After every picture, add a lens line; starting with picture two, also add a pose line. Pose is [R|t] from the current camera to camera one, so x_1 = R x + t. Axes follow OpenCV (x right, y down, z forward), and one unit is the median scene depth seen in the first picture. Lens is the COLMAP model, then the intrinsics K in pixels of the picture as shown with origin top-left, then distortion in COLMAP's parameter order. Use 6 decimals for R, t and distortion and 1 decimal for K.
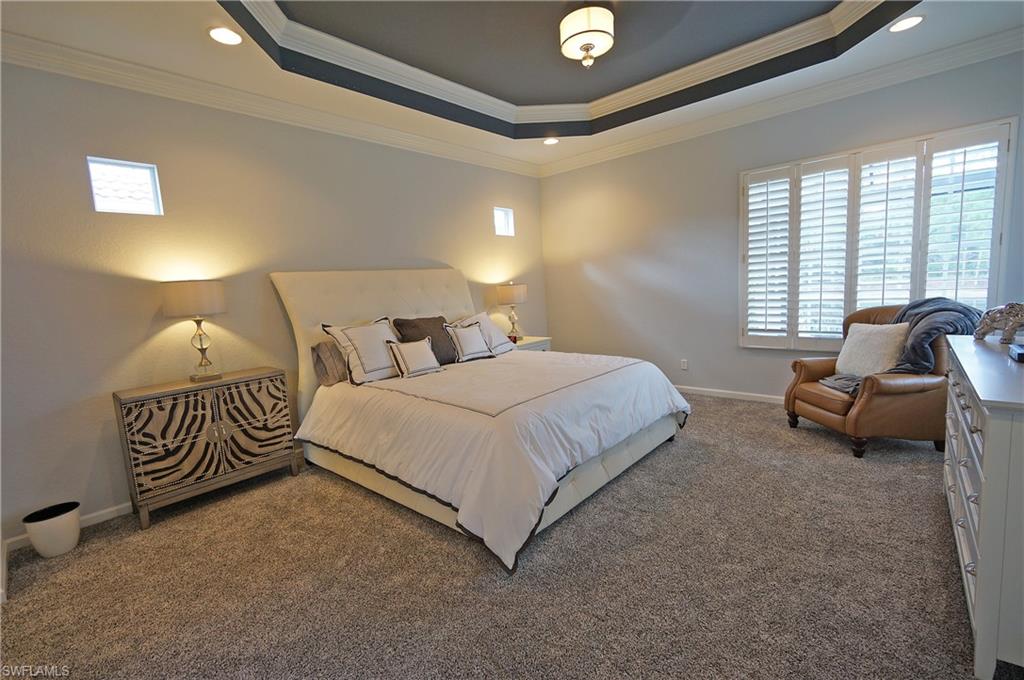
lens RADIAL K [[438.8, 0, 507.6], [0, 438.8, 340.1], [0, 0, 1]] dist [-0.011077, 0.005616]
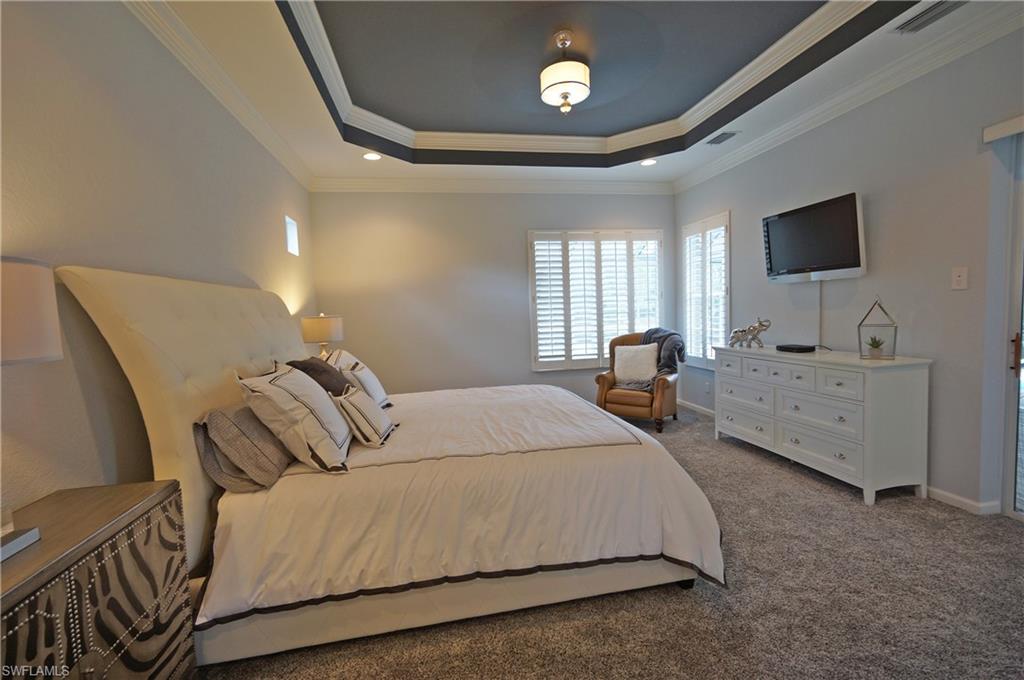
lens RADIAL K [[438.8, 0, 507.6], [0, 438.8, 340.1], [0, 0, 1]] dist [-0.011077, 0.005616]
pose [[0.608523, -0.016987, 0.793355, -0.666149], [0.099504, 0.993513, -0.055050, -0.016275], [-0.787273, 0.112441, 0.606266, 0.444482]]
